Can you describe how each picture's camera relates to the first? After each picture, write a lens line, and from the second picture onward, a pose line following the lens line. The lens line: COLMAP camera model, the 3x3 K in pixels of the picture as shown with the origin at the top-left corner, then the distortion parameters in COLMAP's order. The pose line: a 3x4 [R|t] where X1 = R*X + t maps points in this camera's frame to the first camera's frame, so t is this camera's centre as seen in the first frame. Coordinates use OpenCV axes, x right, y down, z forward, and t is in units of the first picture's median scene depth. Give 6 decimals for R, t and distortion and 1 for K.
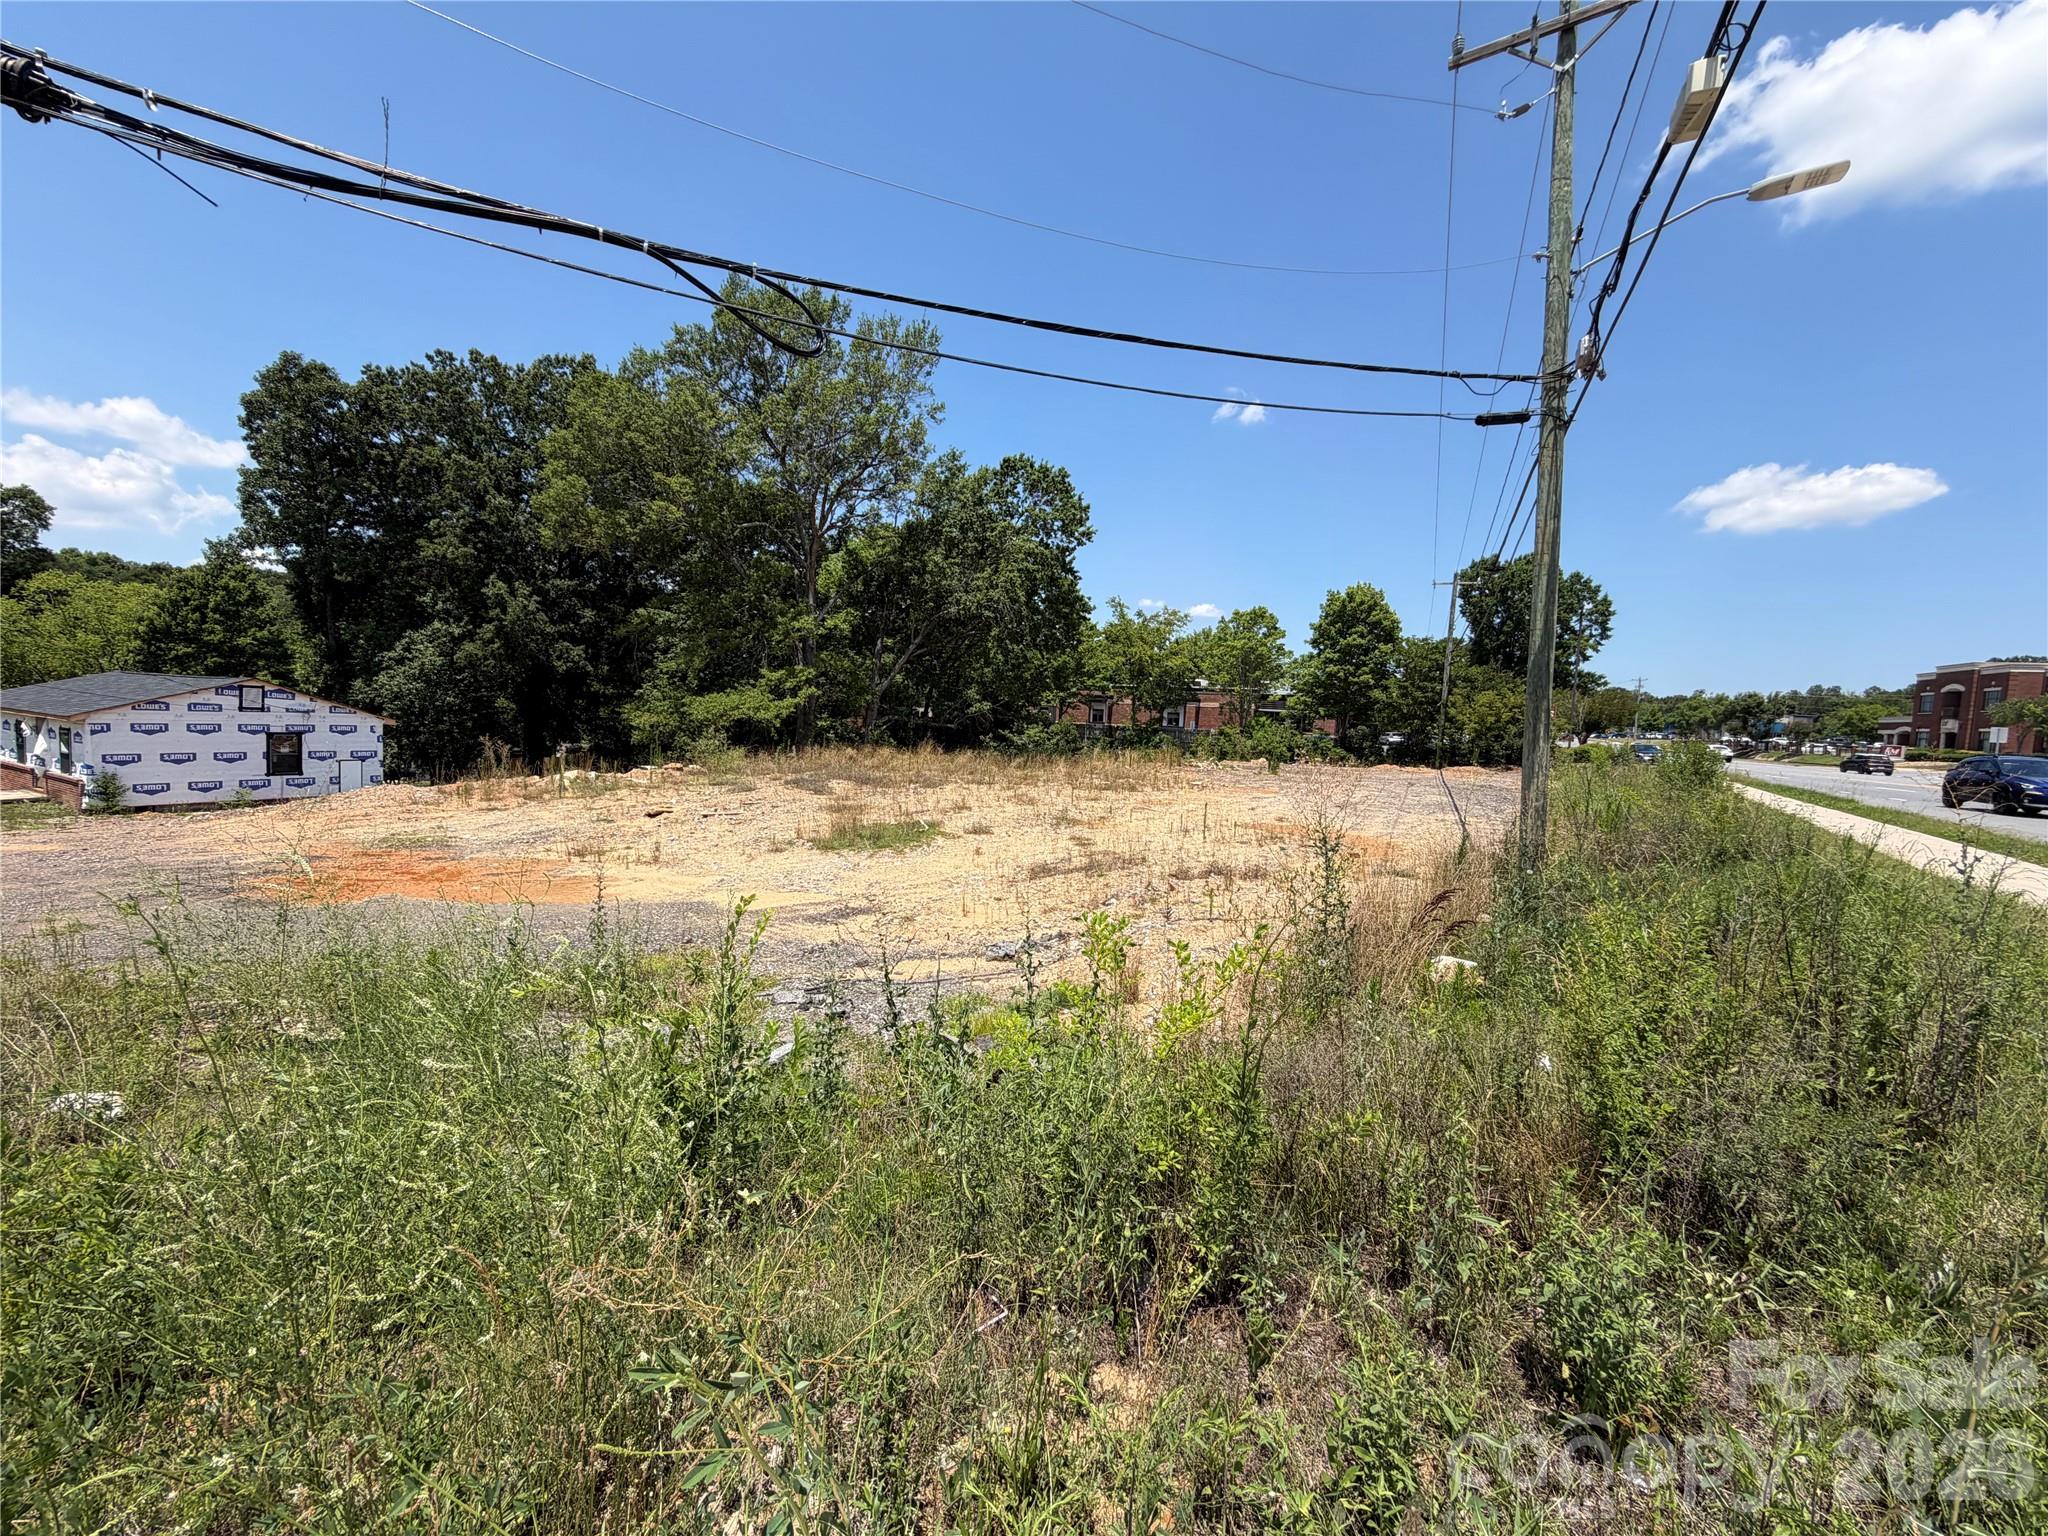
lens RADIAL K [[809.8, 0, 1031.3], [0, 809.8, 733.3], [0, 0, 1]] dist [-0.000365, -0.002824]
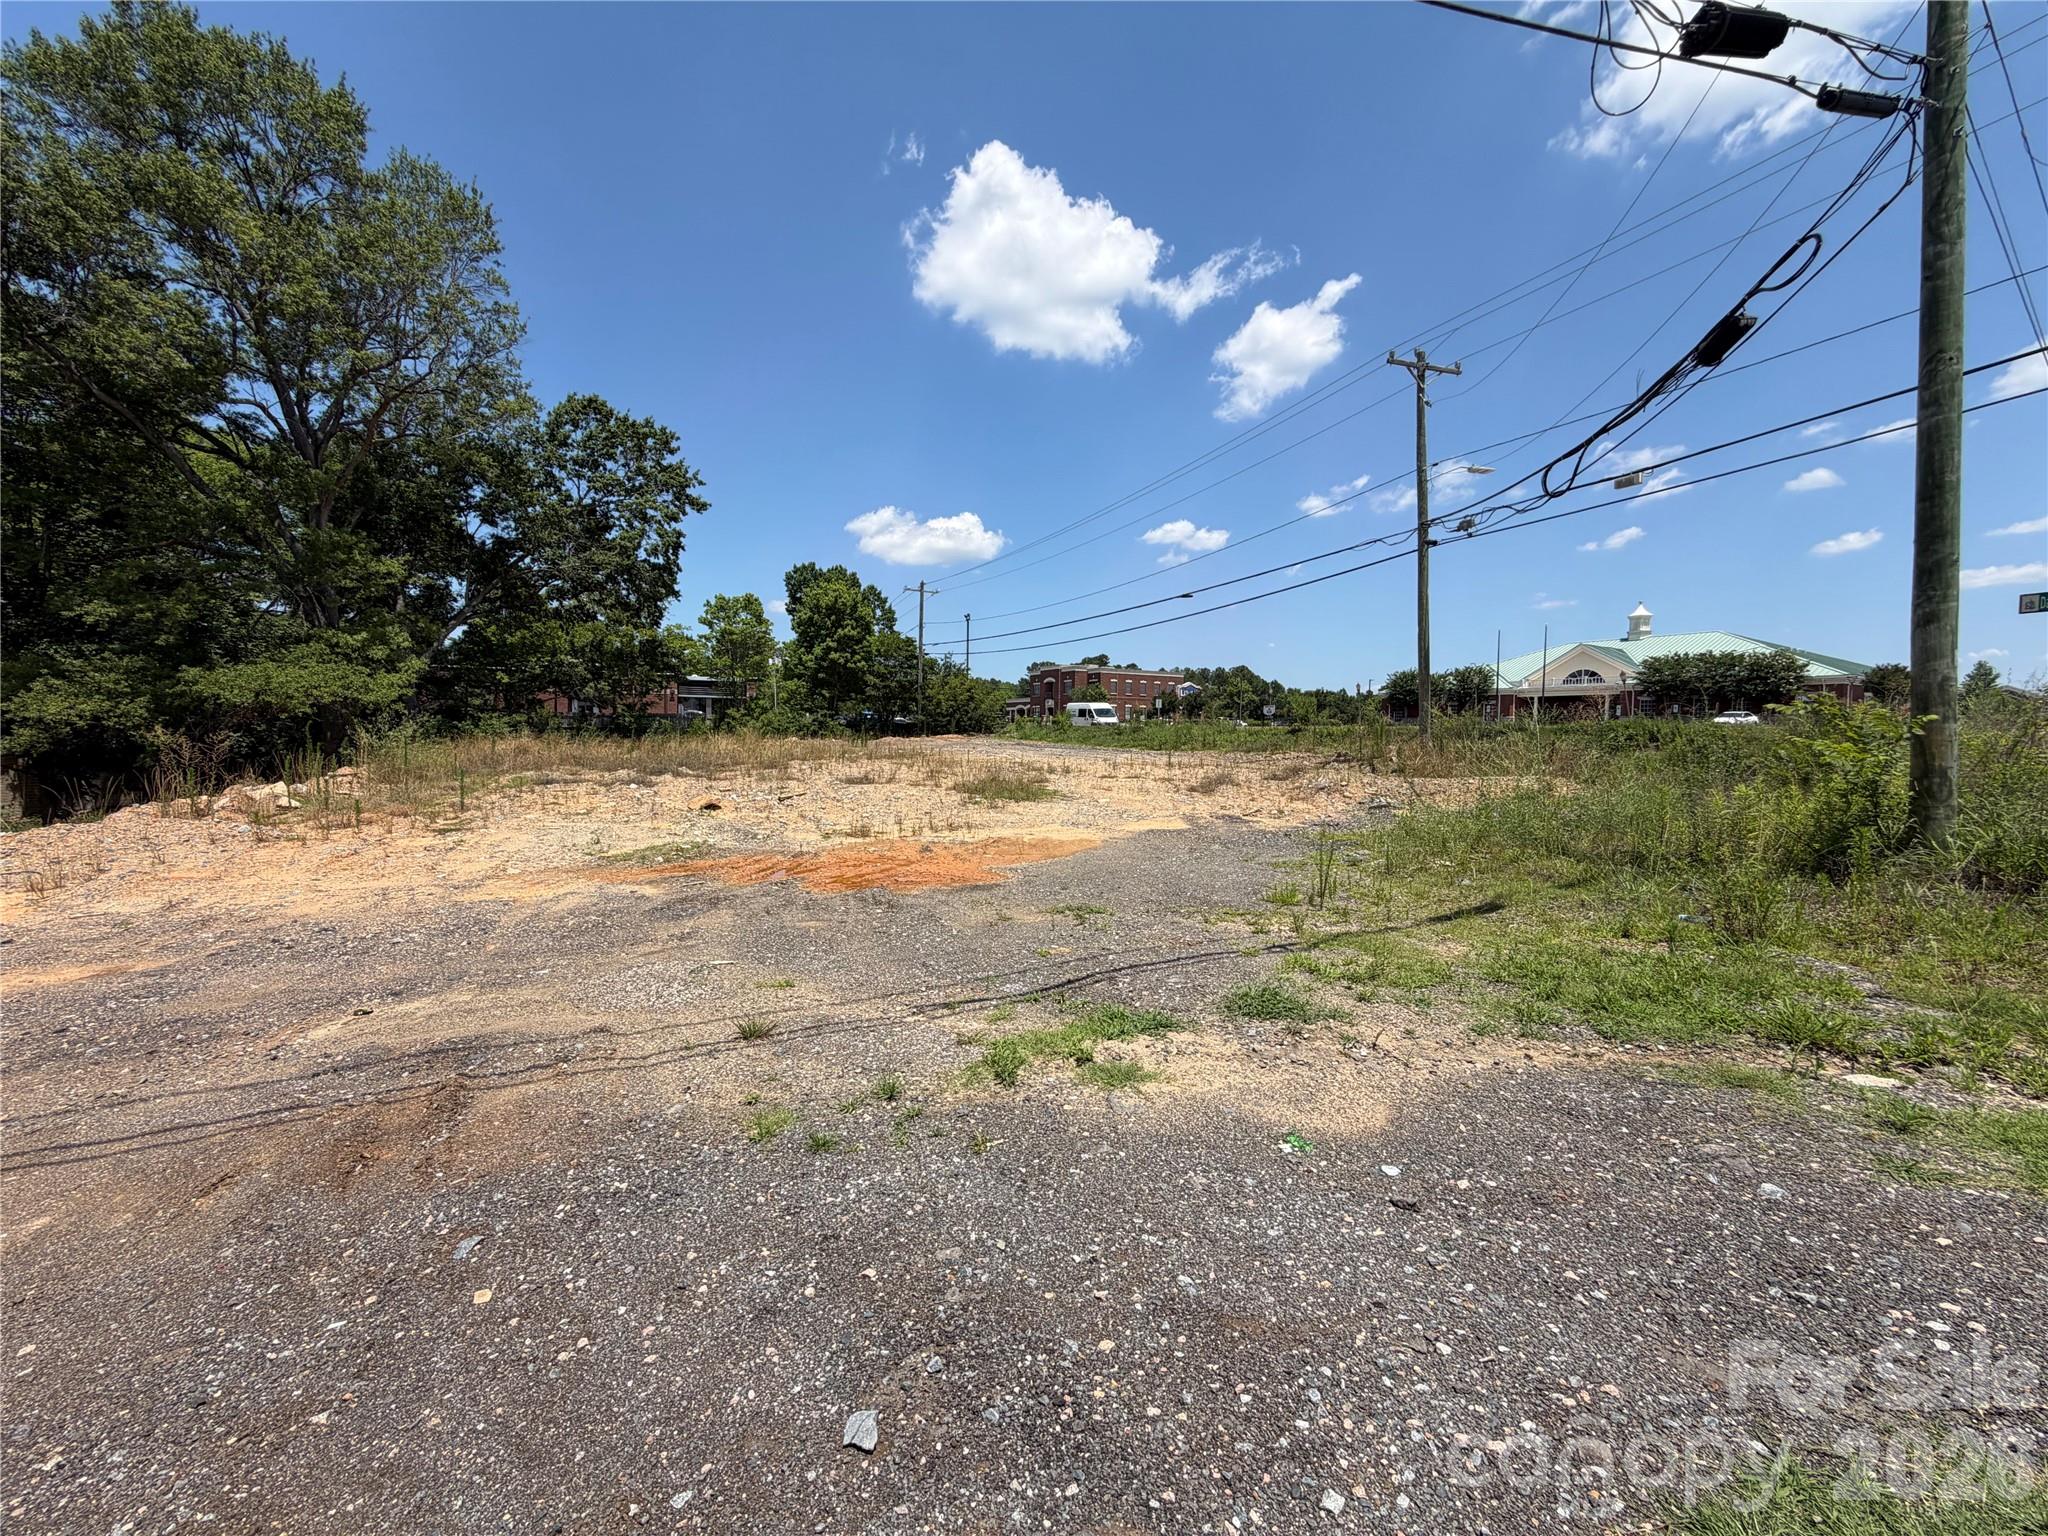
lens RADIAL K [[815.0, 0, 1013.4], [0, 815.0, 756.6], [0, 0, 1]] dist [0.001200, -0.000486]
pose [[0.610086, -0.065581, 0.789616, -0.337606], [0.034487, 0.997822, 0.056227, 0.004509], [-0.791584, -0.007072, 0.611019, 0.093163]]
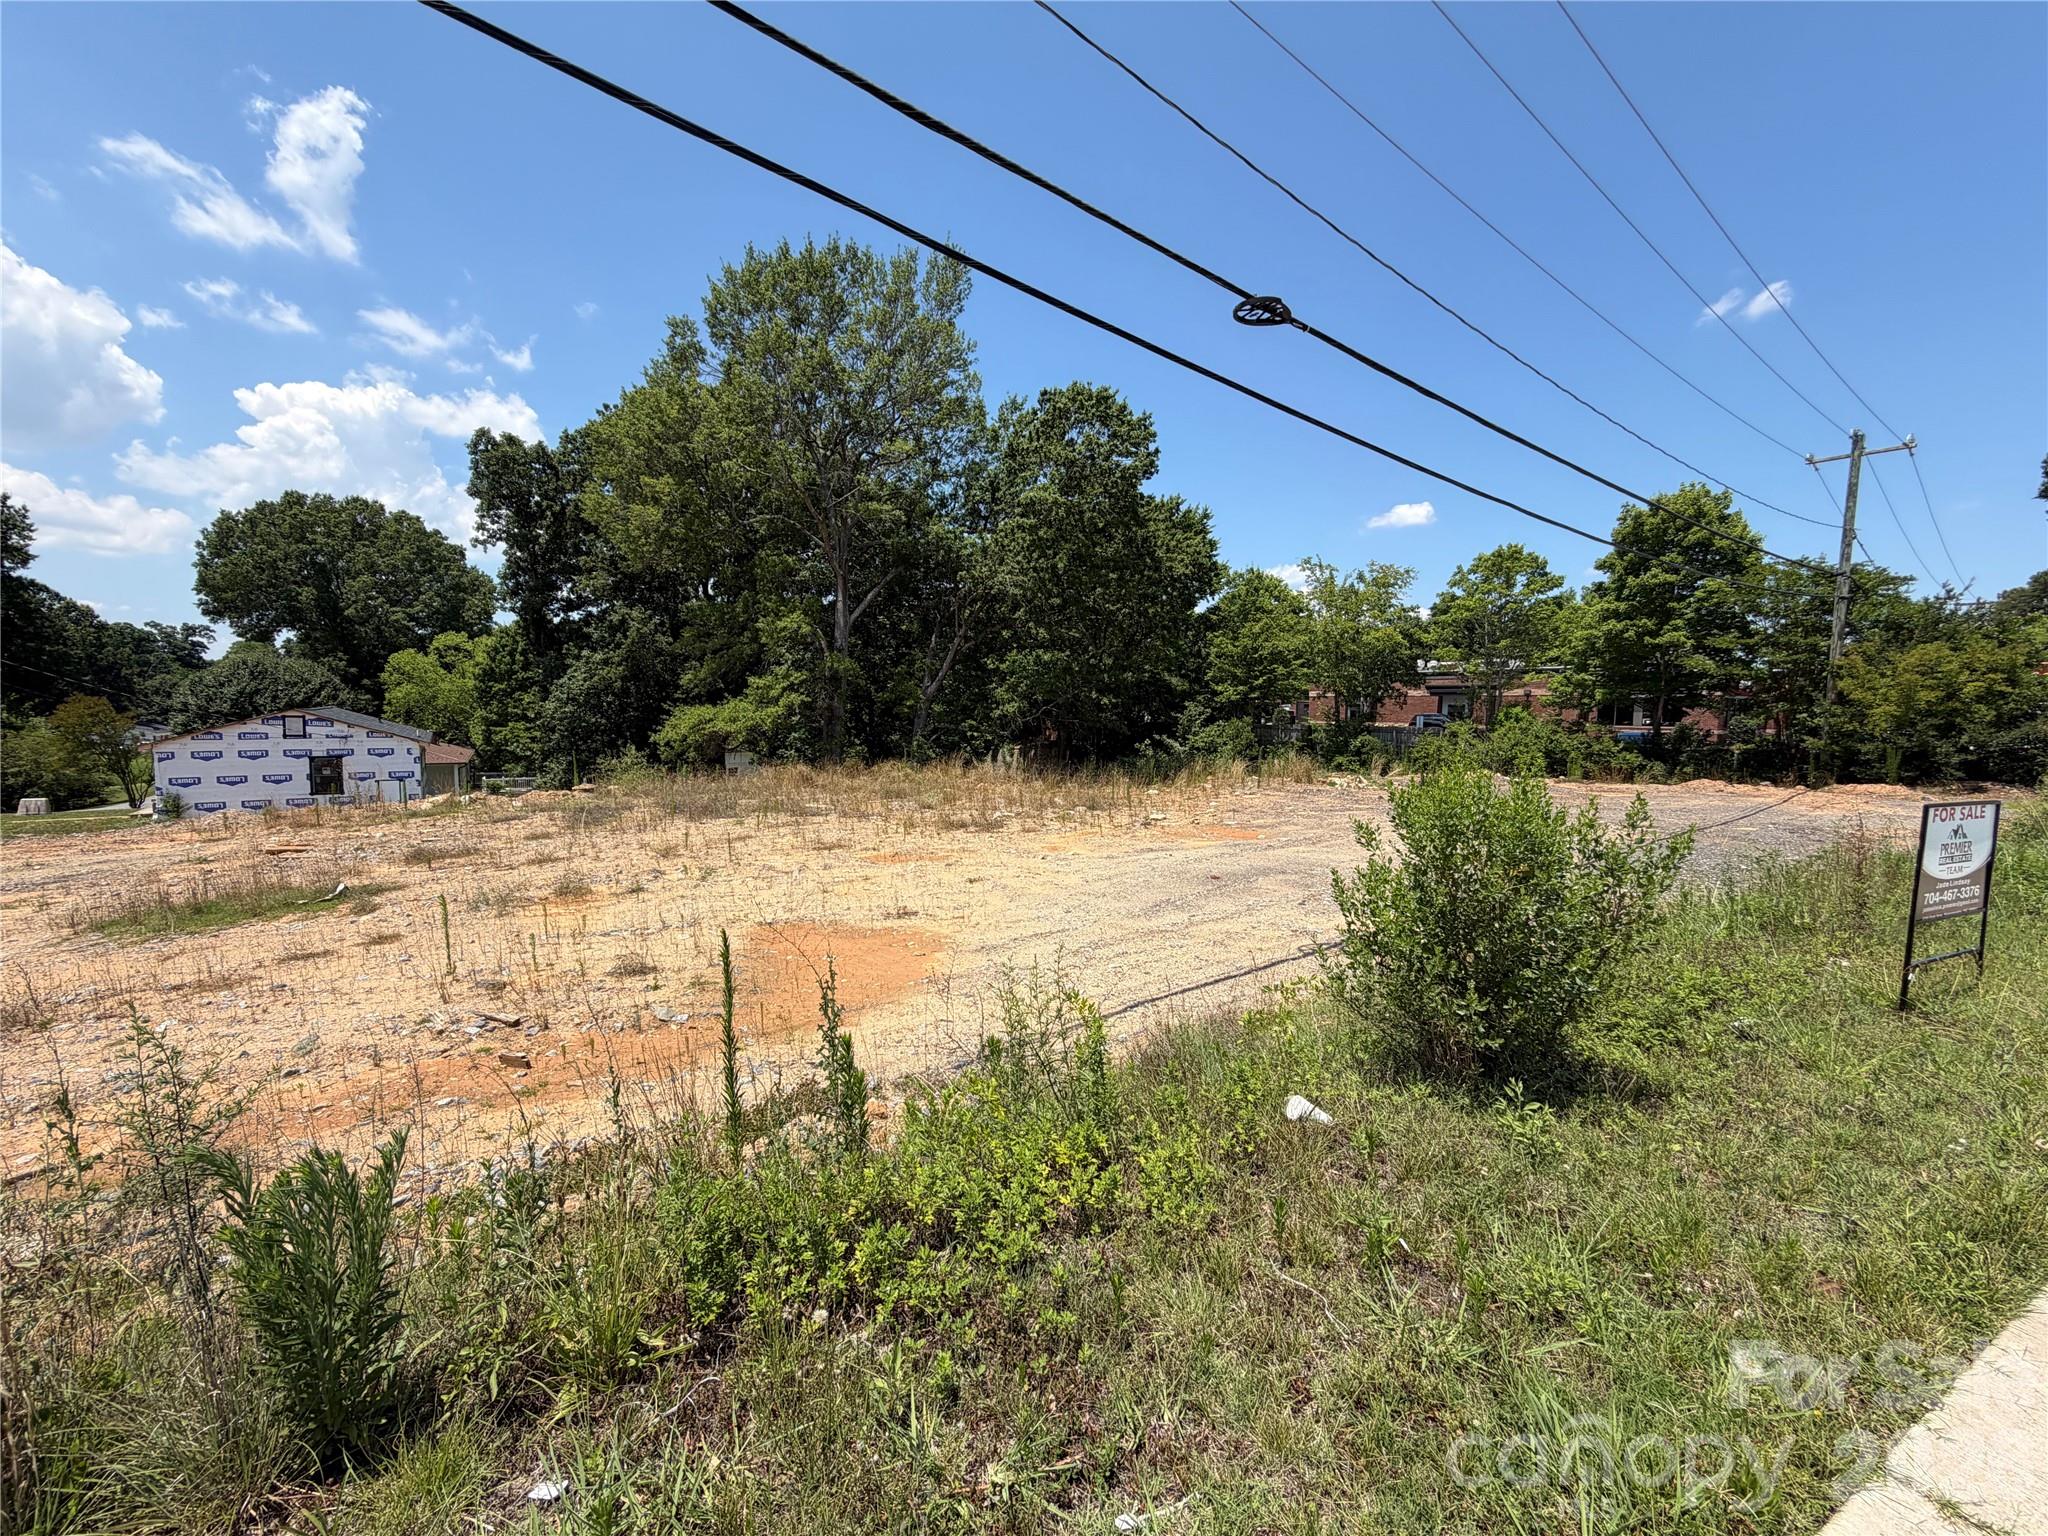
lens RADIAL K [[815.0, 0, 1013.4], [0, 815.0, 756.6], [0, 0, 1]] dist [0.001200, -0.000486]
pose [[0.894742, -0.011049, -0.446447, 0.239324], [0.021928, 0.999575, 0.019208, -0.000737], [0.446045, -0.026976, 0.894604, 0.223801]]
